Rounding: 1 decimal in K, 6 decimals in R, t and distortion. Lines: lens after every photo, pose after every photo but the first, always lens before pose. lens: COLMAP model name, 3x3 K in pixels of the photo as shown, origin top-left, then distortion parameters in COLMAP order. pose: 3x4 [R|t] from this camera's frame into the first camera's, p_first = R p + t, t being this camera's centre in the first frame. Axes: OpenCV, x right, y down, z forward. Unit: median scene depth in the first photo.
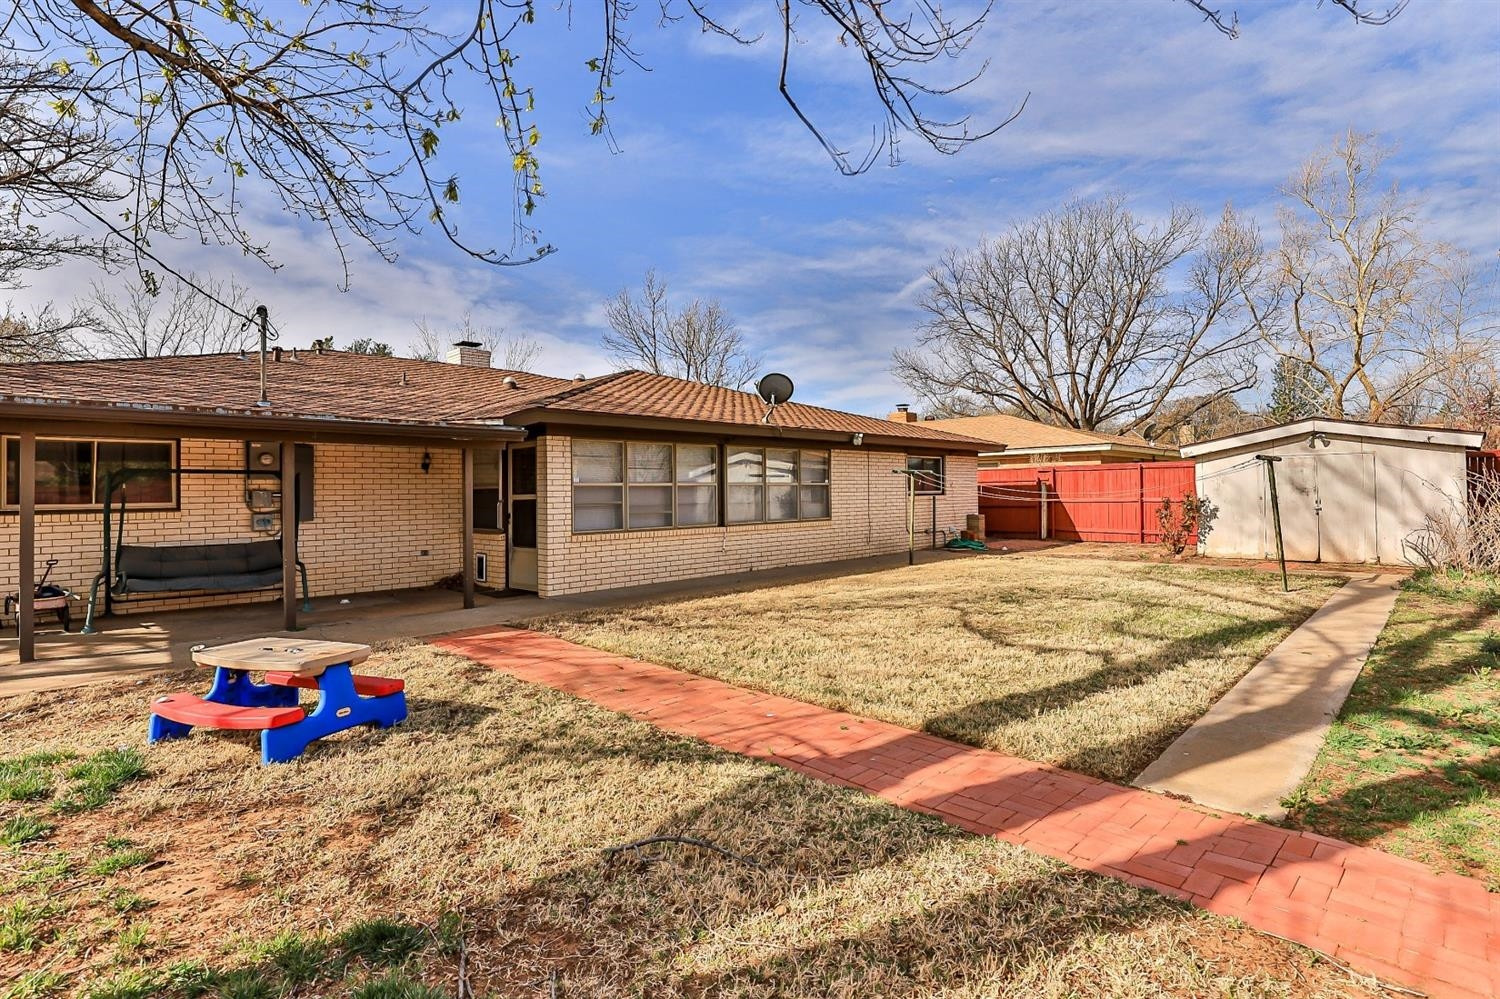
lens RADIAL K [[729.2, 0, 746.7], [0, 729.2, 487.8], [0, 0, 1]] dist [-0.020604, 0.001212]
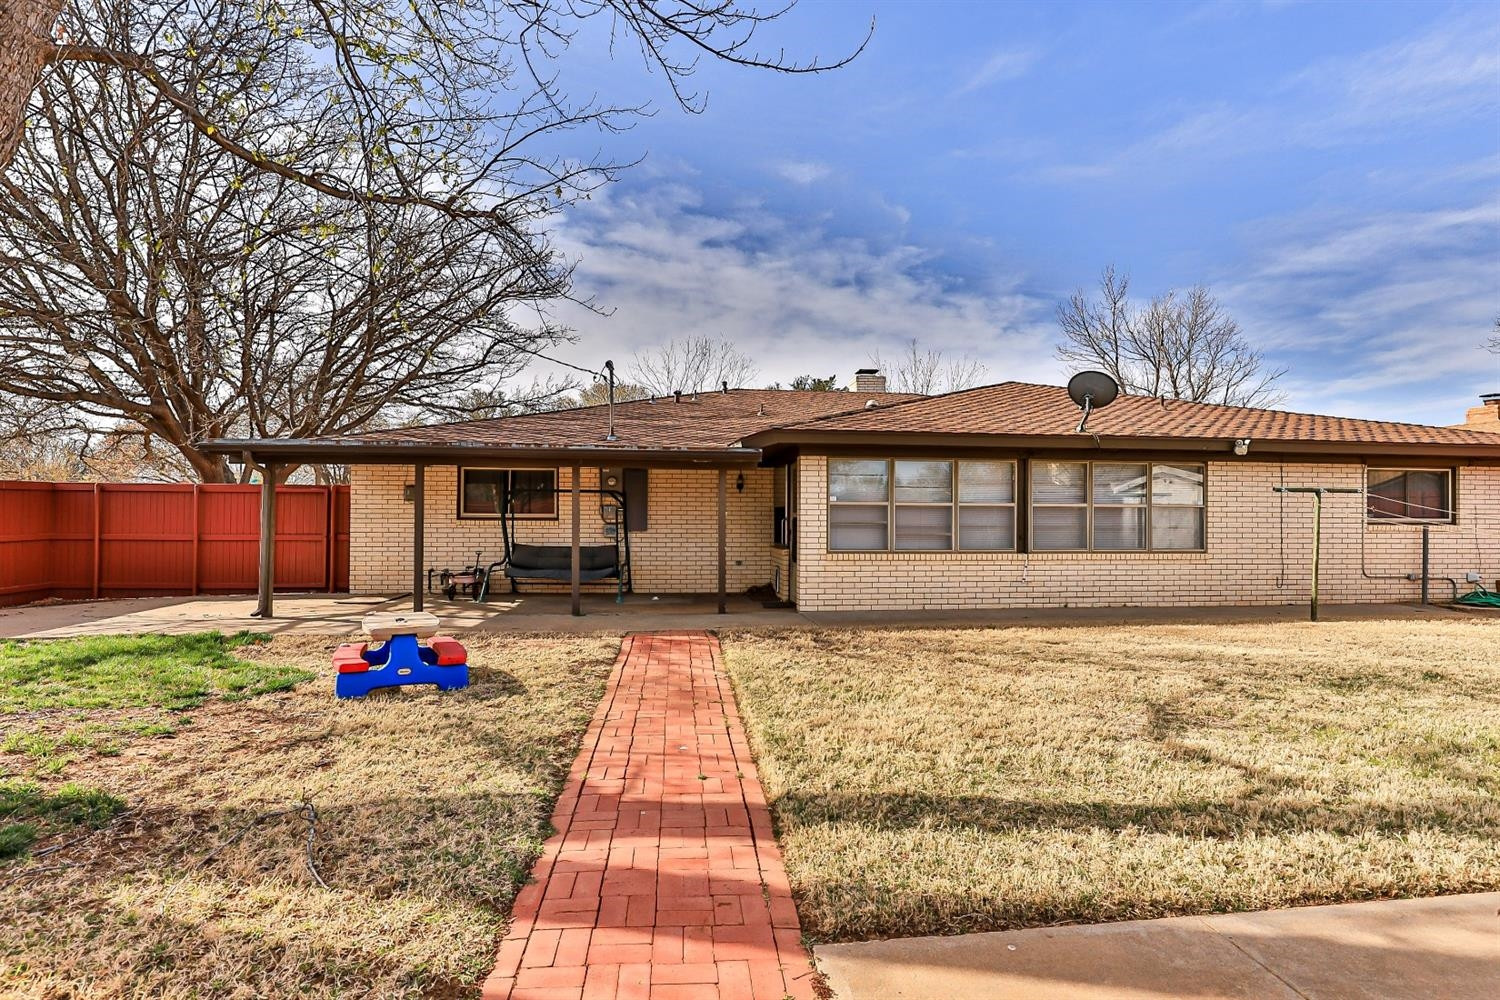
lens RADIAL K [[729.2, 0, 786.6], [0, 729.2, 498.0], [0, 0, 1]] dist [-0.020604, 0.001212]
pose [[0.788655, 0.001984, -0.614833, 0.312599], [-0.012694, 0.999834, -0.013056, 0.002170], [0.614705, 0.018101, 0.788549, 0.152615]]
